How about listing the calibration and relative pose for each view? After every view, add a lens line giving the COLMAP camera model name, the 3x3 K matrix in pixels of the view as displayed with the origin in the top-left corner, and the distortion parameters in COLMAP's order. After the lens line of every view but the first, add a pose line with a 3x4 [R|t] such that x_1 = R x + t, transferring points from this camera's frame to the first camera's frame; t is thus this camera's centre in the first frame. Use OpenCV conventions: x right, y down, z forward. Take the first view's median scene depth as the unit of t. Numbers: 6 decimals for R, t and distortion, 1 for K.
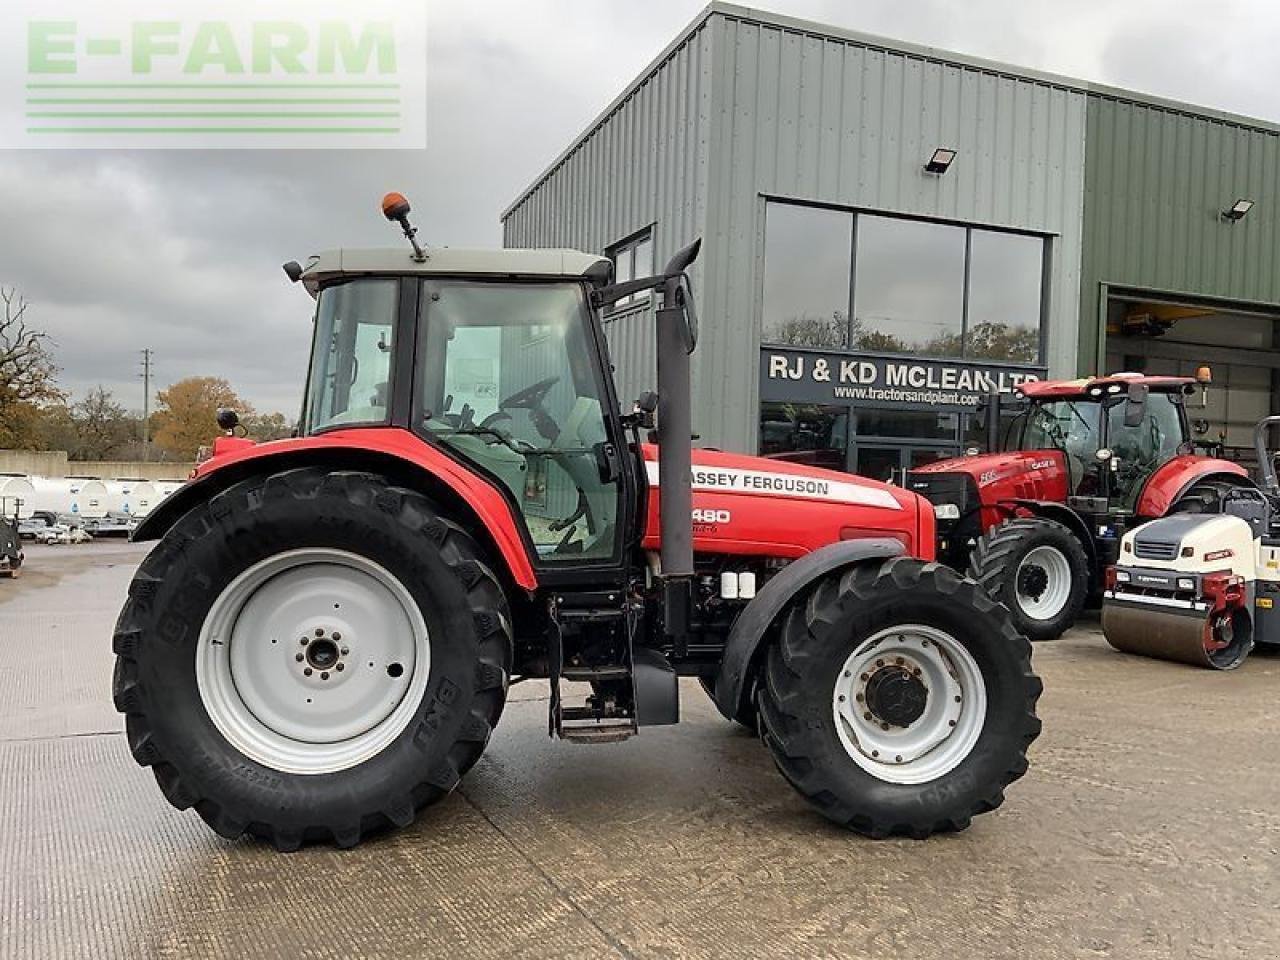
lens RADIAL K [[1048.0, 0, 637.6], [0, 1048.0, 479.3], [0, 0, 1]] dist [0.101754, -0.209931]
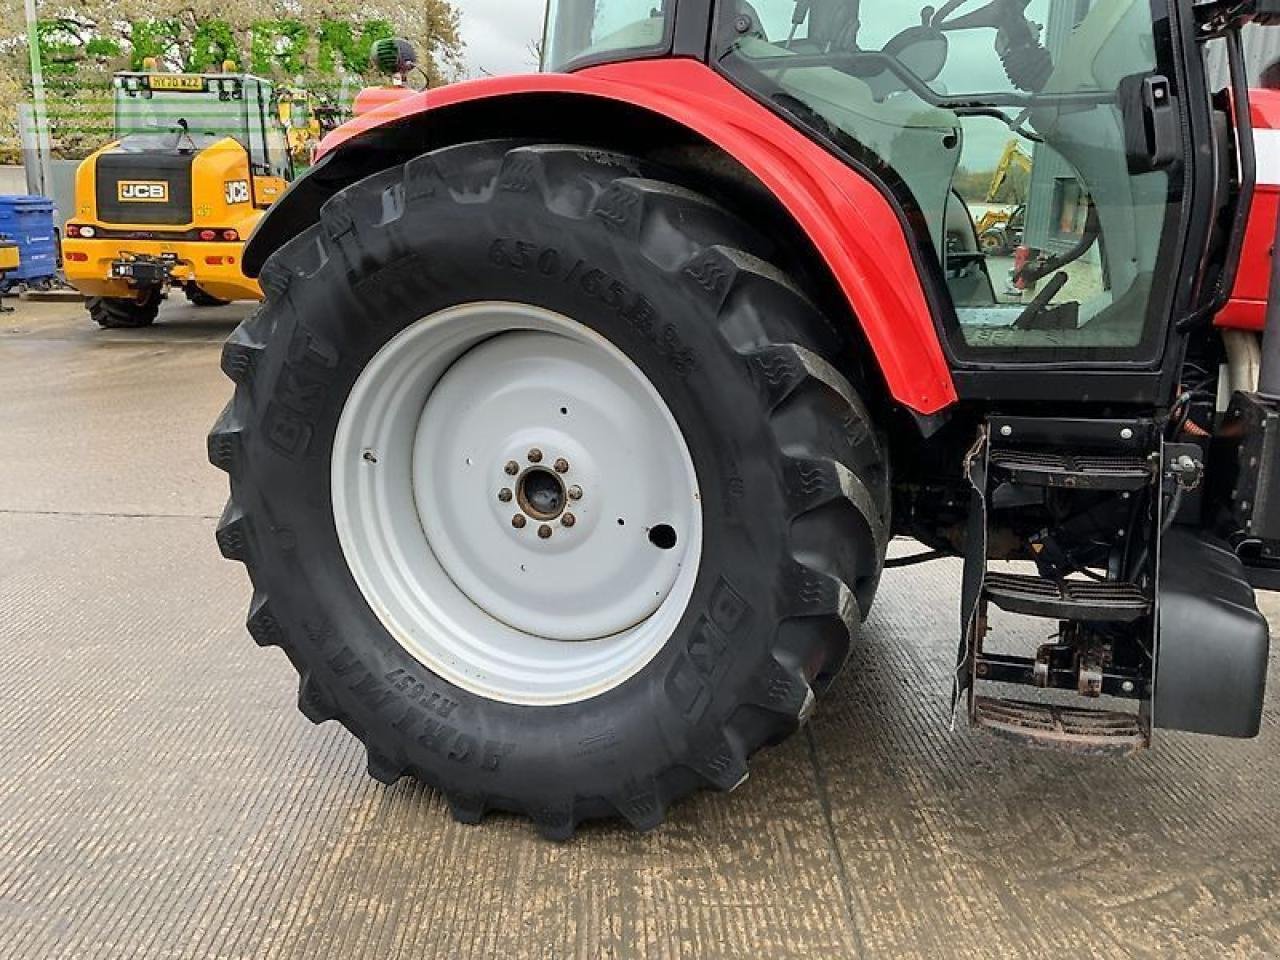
lens RADIAL K [[1065.7, 0, 640.5], [0, 1065.7, 475.6], [0, 0, 1]] dist [0.114194, -0.212771]
pose [[0.885818, 0.114717, -0.449629, 0.001610], [-0.006463, 0.971916, 0.235238, 0.022643], [0.463987, -0.205472, 0.861683, 0.539353]]
